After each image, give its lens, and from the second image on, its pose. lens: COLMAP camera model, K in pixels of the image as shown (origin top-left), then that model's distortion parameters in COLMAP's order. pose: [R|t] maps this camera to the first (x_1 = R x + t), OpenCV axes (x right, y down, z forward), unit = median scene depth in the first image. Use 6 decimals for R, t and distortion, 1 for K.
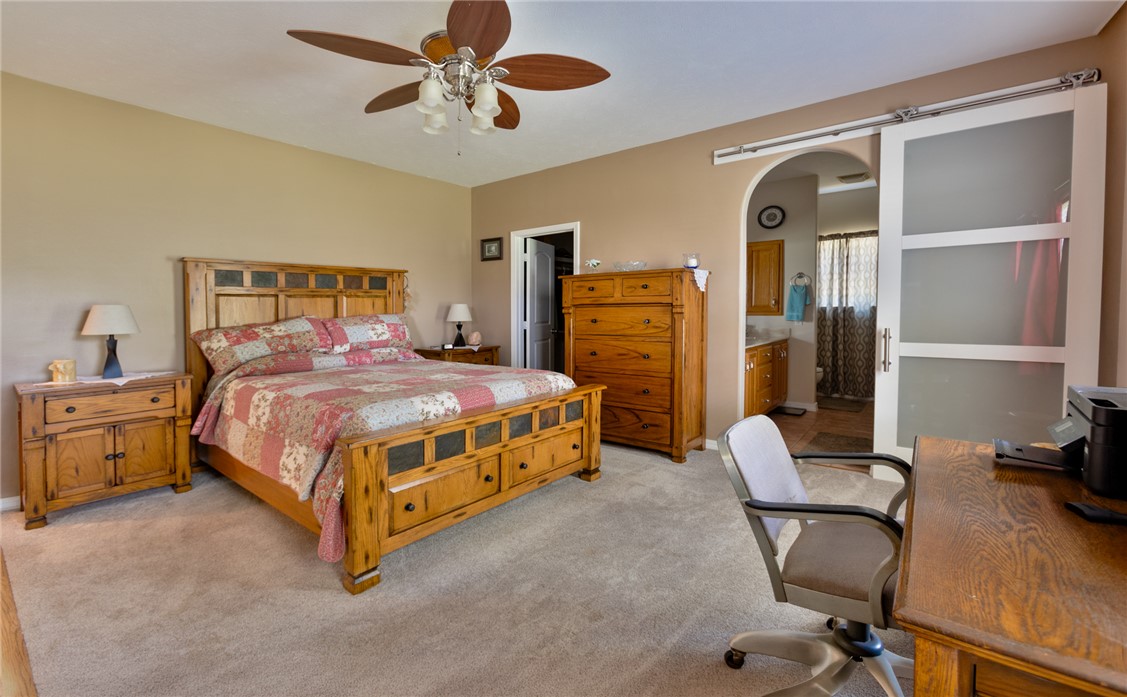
lens RADIAL K [[482.7, 0, 540.1], [0, 482.7, 339.6], [0, 0, 1]] dist [0.000592, 0.000119]
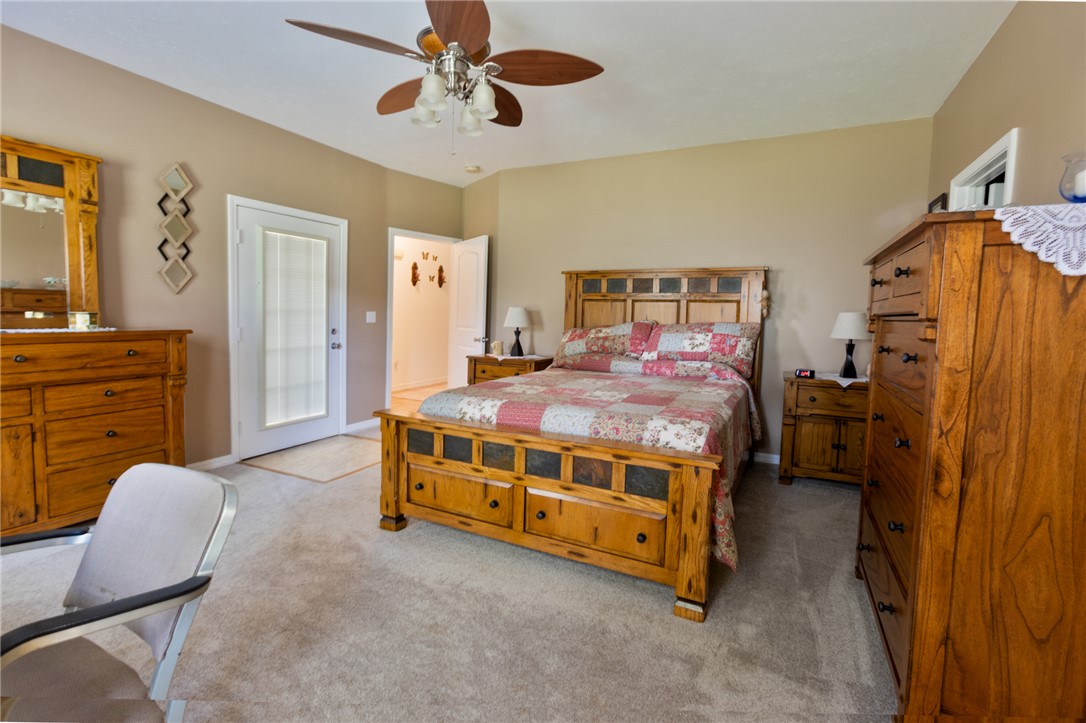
lens RADIAL K [[508.1, 0, 540.5], [0, 508.1, 360.1], [0, 0, 1]] dist [-0.001678, 0.000032]
pose [[0.226992, 0.106378, -0.968069, 0.649164], [-0.085750, 0.992339, 0.088938, -0.054784], [0.970114, 0.062824, 0.234375, 0.692656]]
